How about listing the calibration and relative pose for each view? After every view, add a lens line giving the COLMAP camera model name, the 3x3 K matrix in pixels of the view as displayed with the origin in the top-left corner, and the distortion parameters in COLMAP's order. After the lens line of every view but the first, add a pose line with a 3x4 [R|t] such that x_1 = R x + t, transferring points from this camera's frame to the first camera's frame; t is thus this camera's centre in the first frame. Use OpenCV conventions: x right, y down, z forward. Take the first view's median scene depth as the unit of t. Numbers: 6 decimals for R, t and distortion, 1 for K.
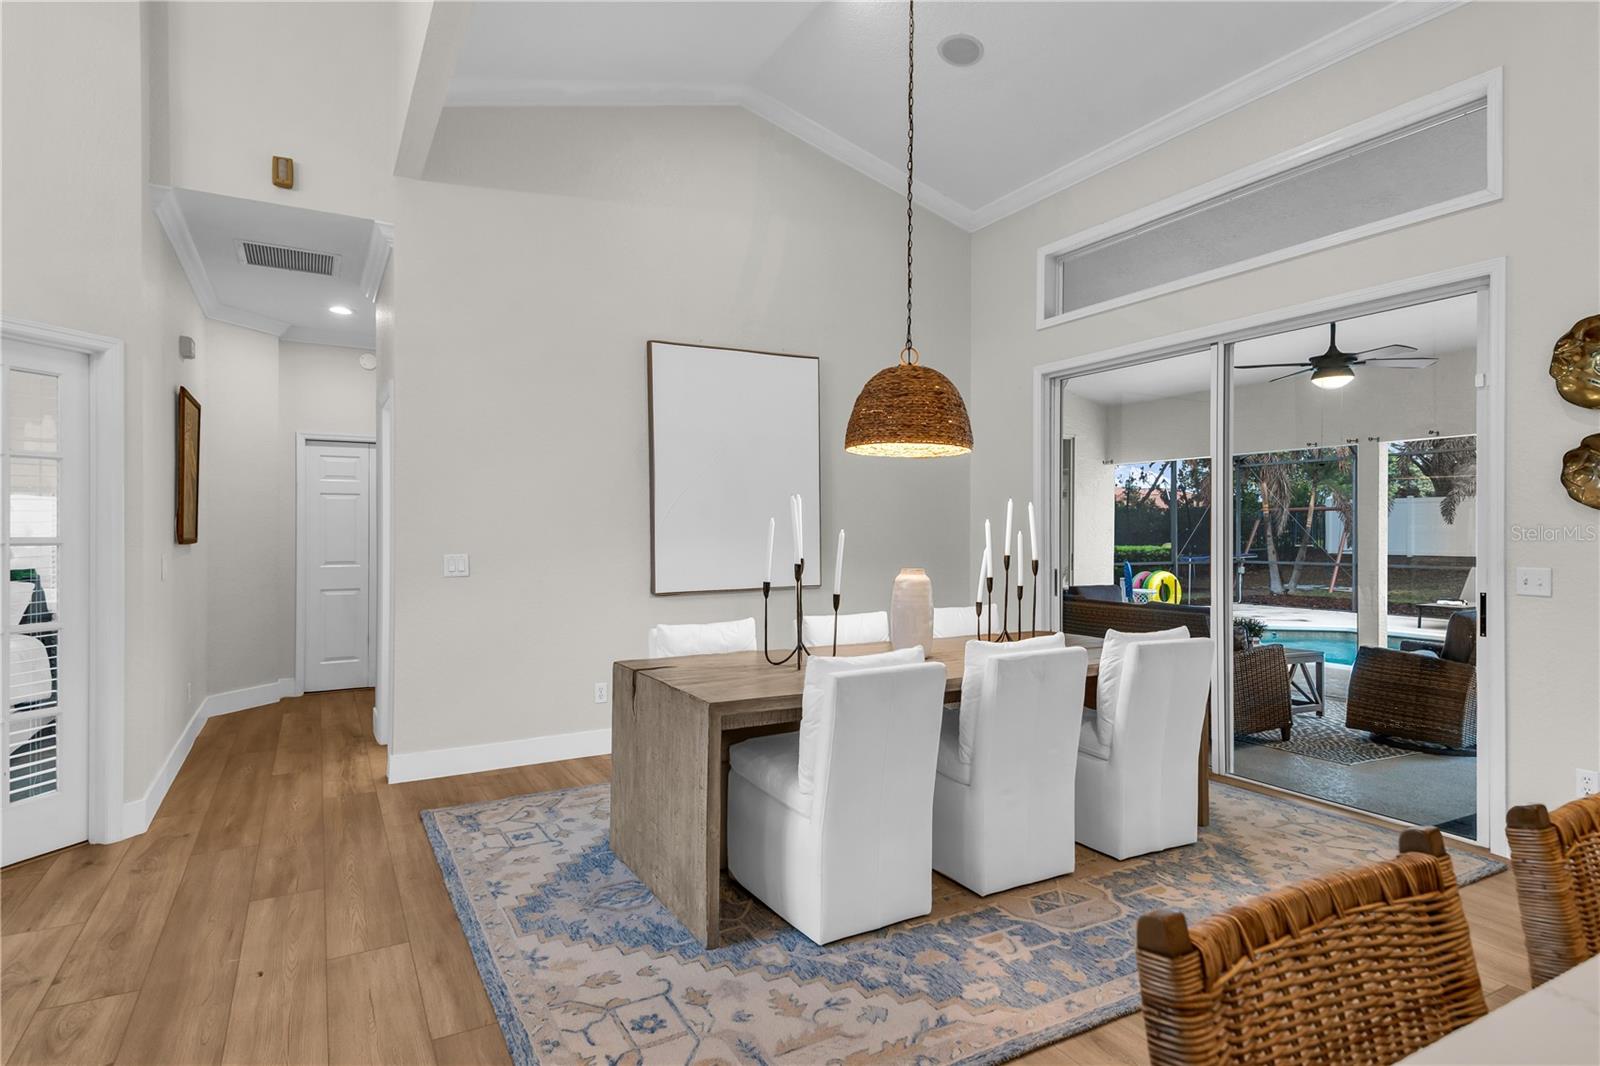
lens RADIAL K [[858.5, 0, 825.1], [0, 858.5, 529.4], [0, 0, 1]] dist [0.046456, 0.000012]
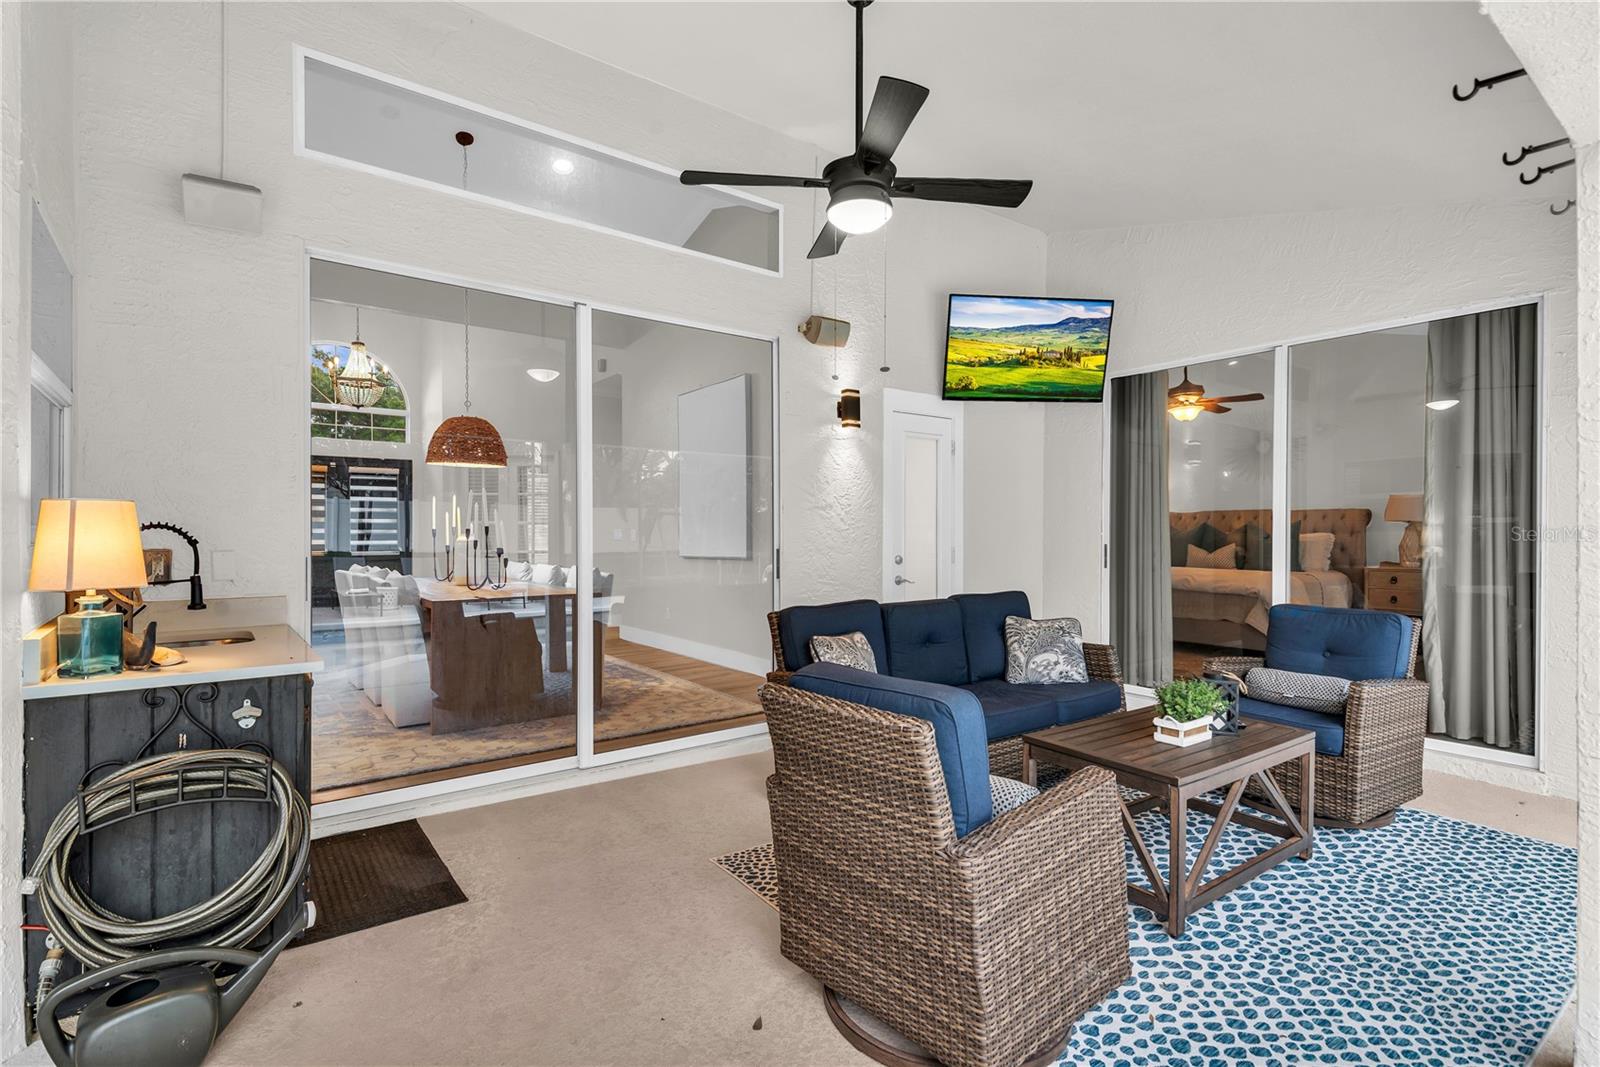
lens RADIAL K [[732.8, 0, 800.0], [0, 732.8, 533.5], [0, 0, 1]] dist [0.035501, -0.022742]
pose [[0.127142, 0.001162, -0.991884, 2.198753], [0.006163, 0.999979, 0.001962, 0.062696], [0.991865, -0.006362, 0.127132, 2.009656]]
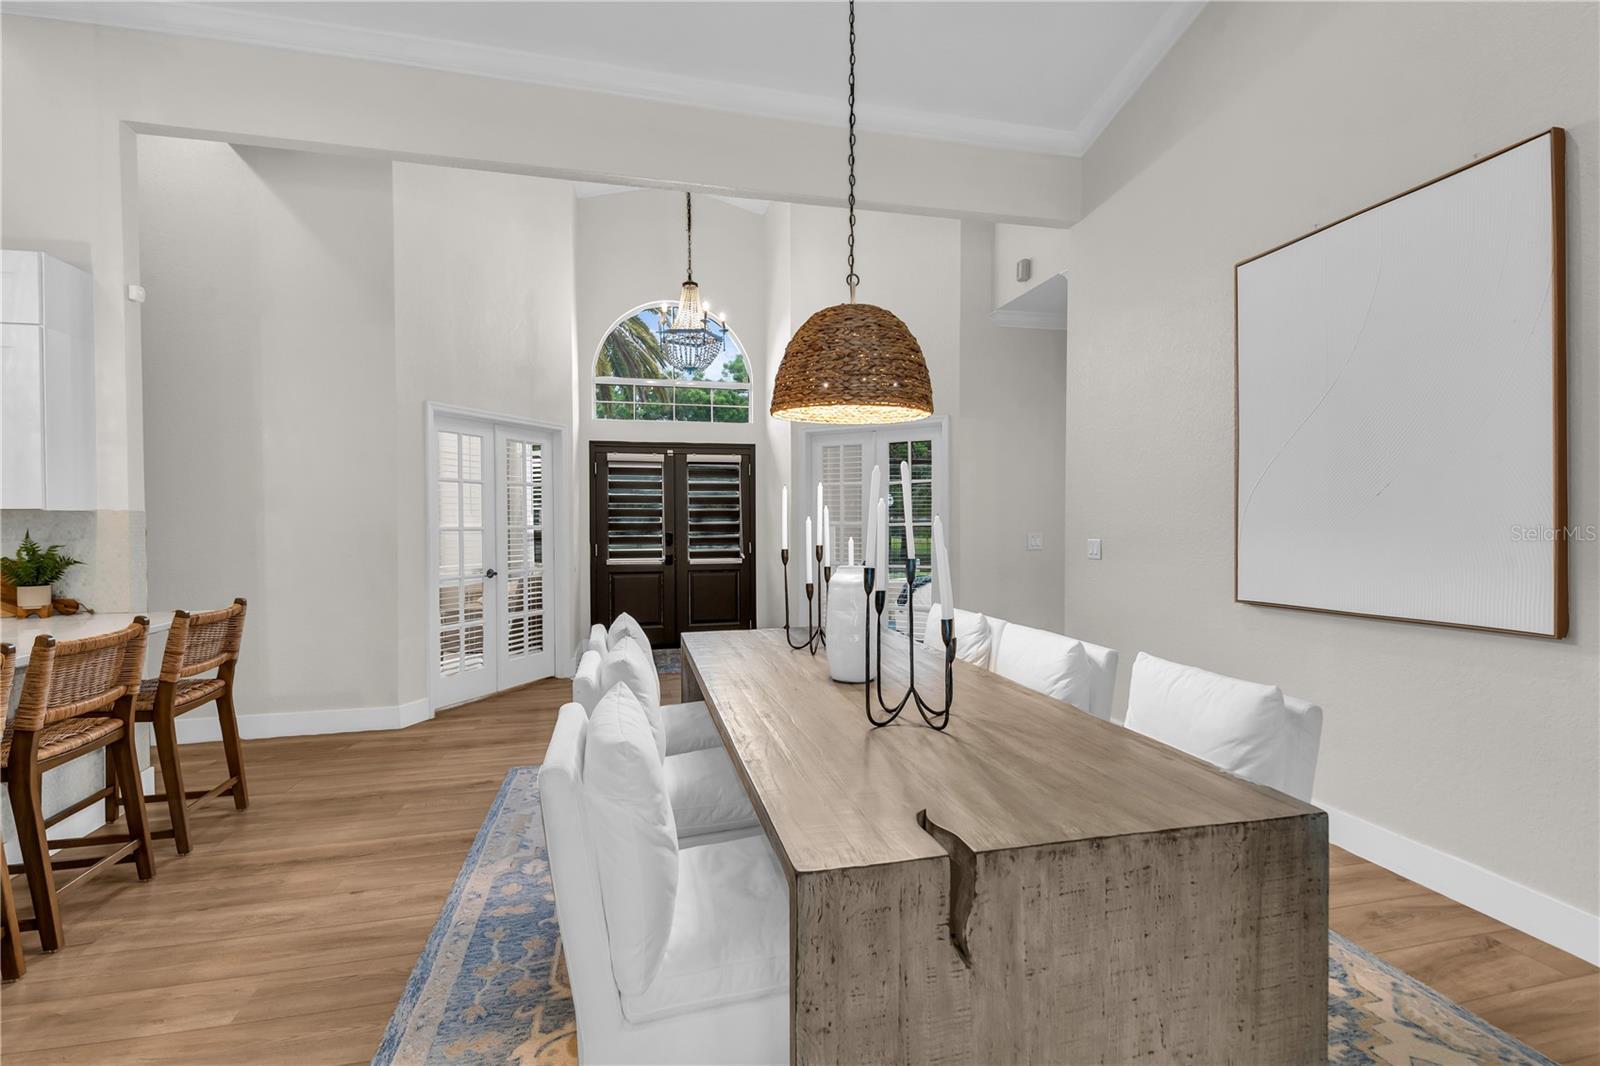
lens RADIAL K [[732.8, 0, 800.0], [0, 732.8, 533.0], [0, 0, 1]] dist [0.035501, -0.022742]
pose [[-0.296028, 0.014679, -0.955066, 1.046684], [0.008218, 0.999884, 0.012821, 0.009546], [0.955144, -0.004053, -0.296114, 1.597566]]
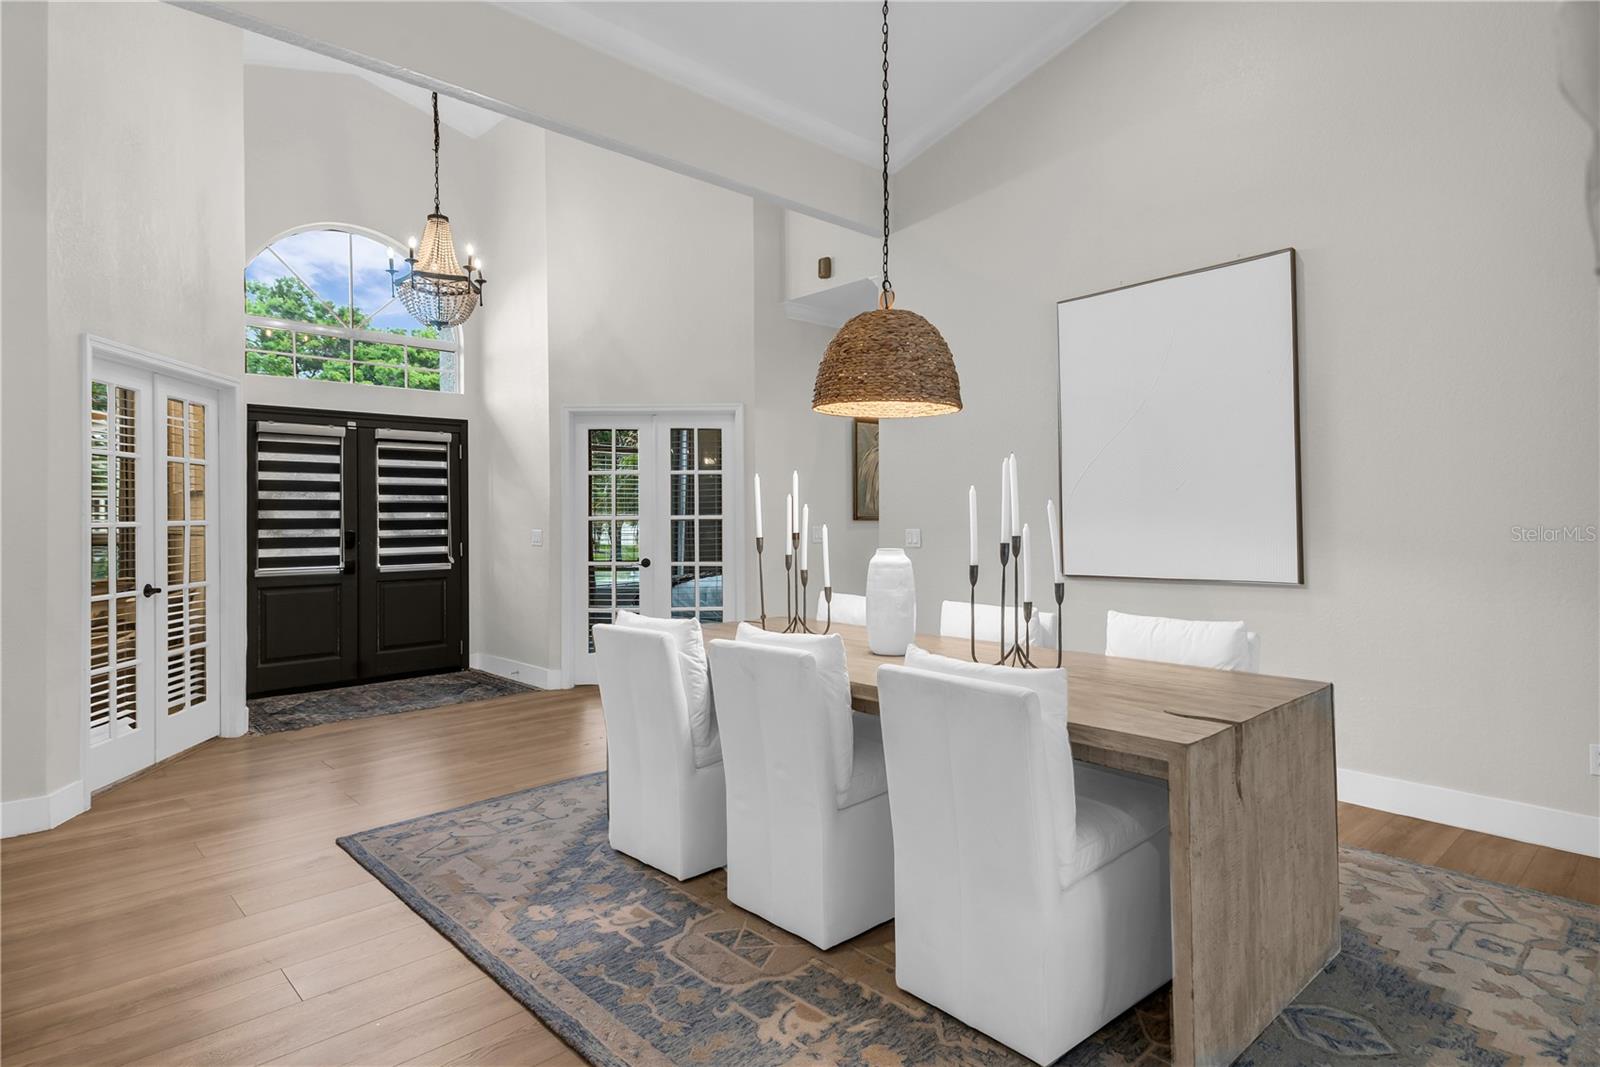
lens RADIAL K [[873.0, 0, 804.4], [0, 873.0, 513.4], [0, 0, 1]] dist [0.071025, -0.045231]
pose [[0.224162, -0.009534, -0.974505, 1.283613], [0.012944, 0.999893, -0.006805, 0.022427], [0.974466, -0.011088, 0.224261, 1.002824]]
